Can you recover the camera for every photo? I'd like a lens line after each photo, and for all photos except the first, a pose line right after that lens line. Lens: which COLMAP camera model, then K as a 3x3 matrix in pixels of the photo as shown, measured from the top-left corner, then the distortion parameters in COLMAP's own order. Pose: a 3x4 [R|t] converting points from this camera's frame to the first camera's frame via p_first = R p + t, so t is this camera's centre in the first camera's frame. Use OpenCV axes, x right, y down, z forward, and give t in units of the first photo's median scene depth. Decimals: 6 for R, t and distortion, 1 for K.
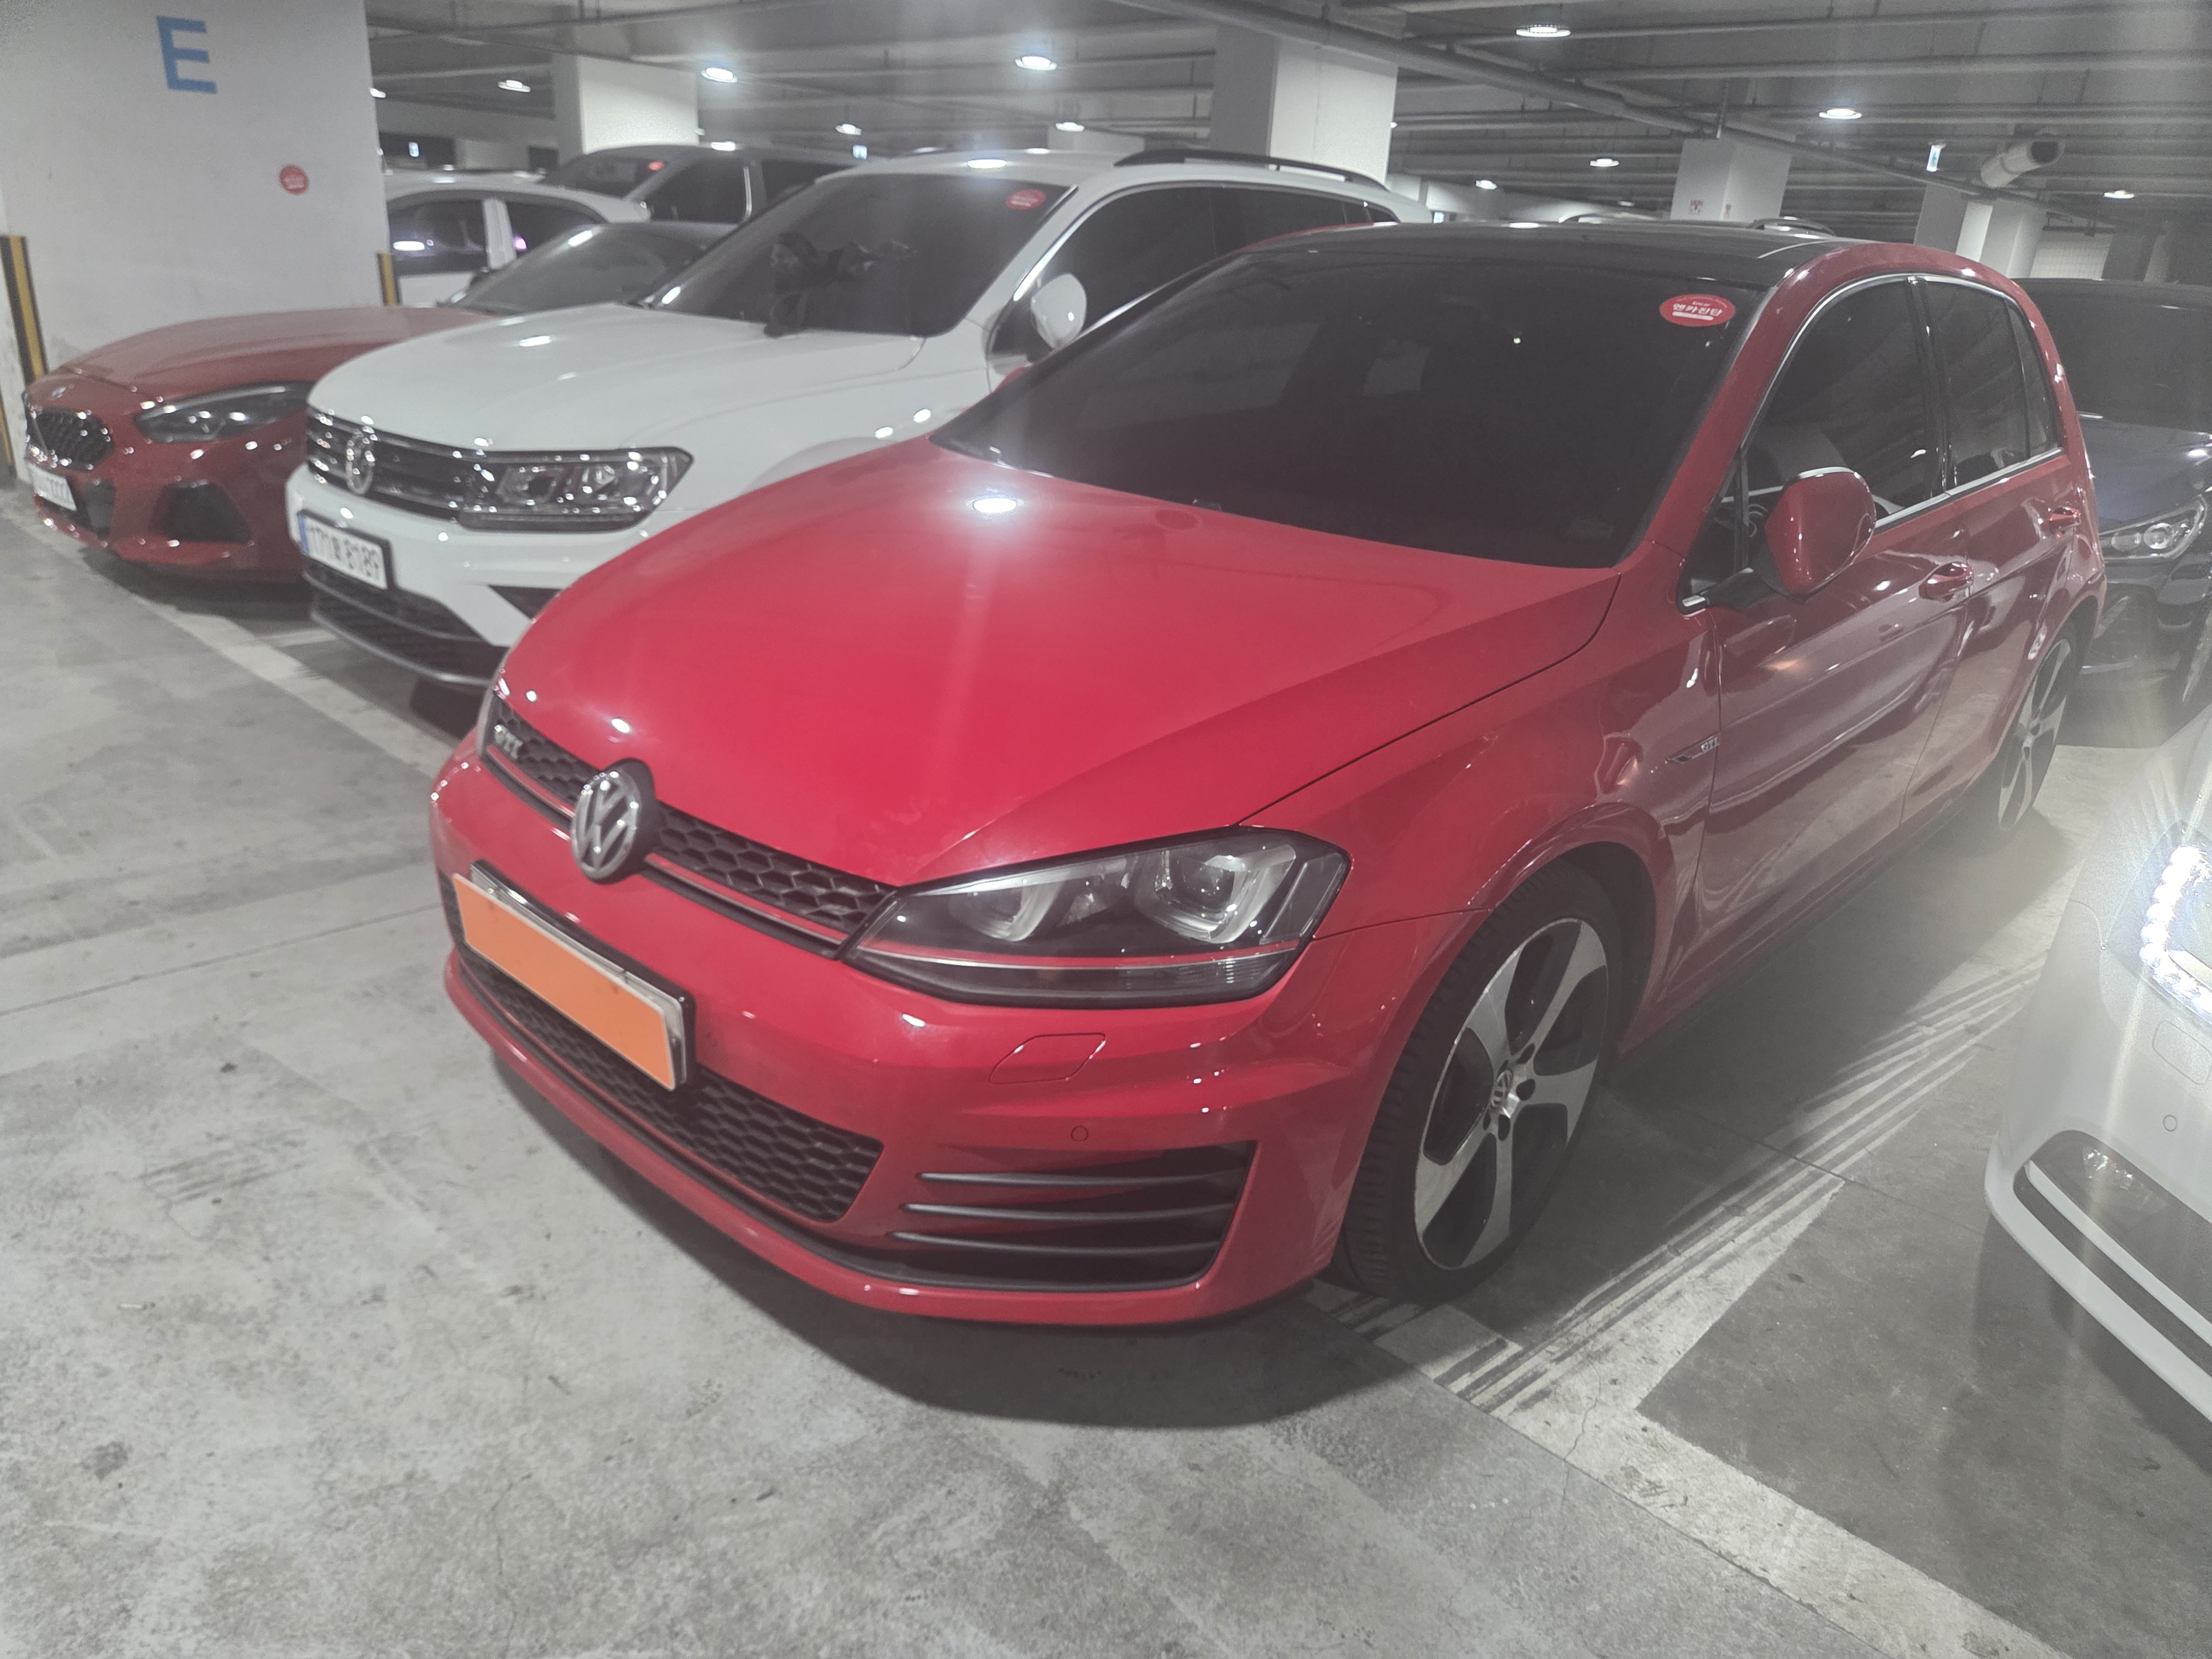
lens RADIAL K [[1515.1, 0, 1099.6], [0, 1515.1, 842.2], [0, 0, 1]] dist [0.043873, -0.044578]
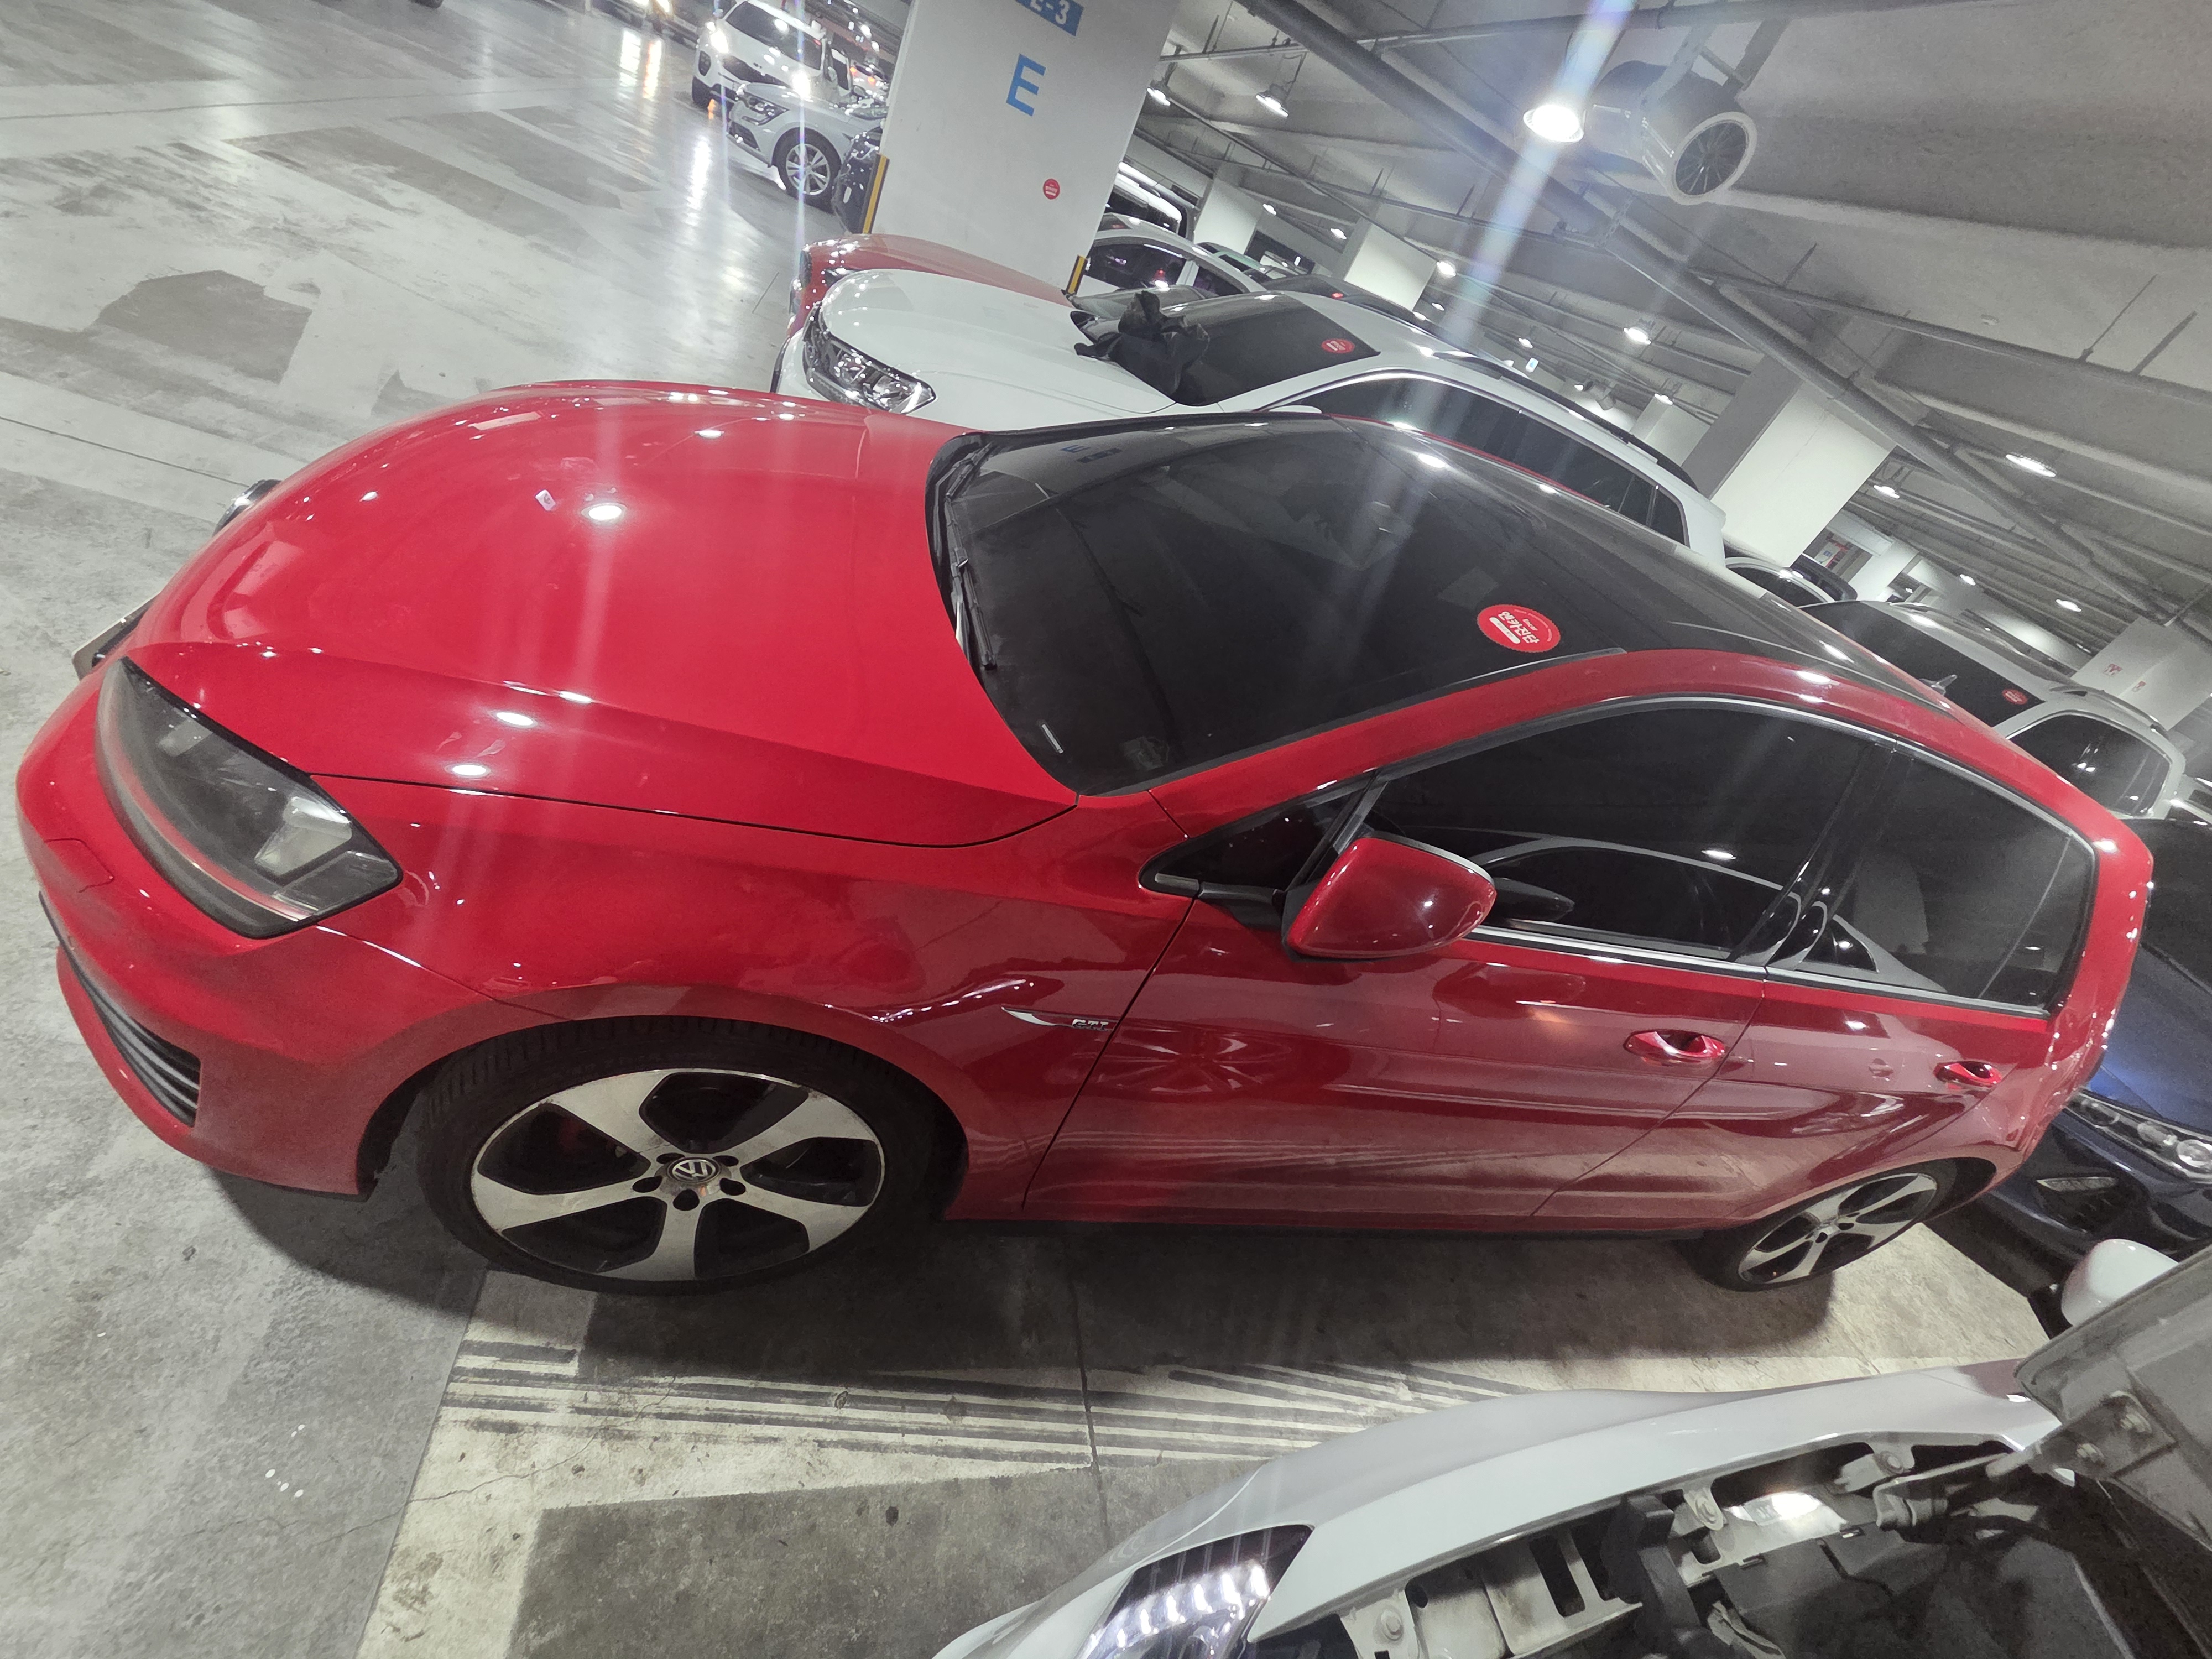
lens RADIAL K [[913.3, 0, 1106.8], [0, 913.3, 818.5], [0, 0, 1]] dist [-0.005364, 0.002358]
pose [[0.775792, 0.549764, -0.309687, 0.495157], [-0.522198, 0.834891, 0.173970, -0.258332], [0.354198, 0.026753, 0.934788, 0.490144]]
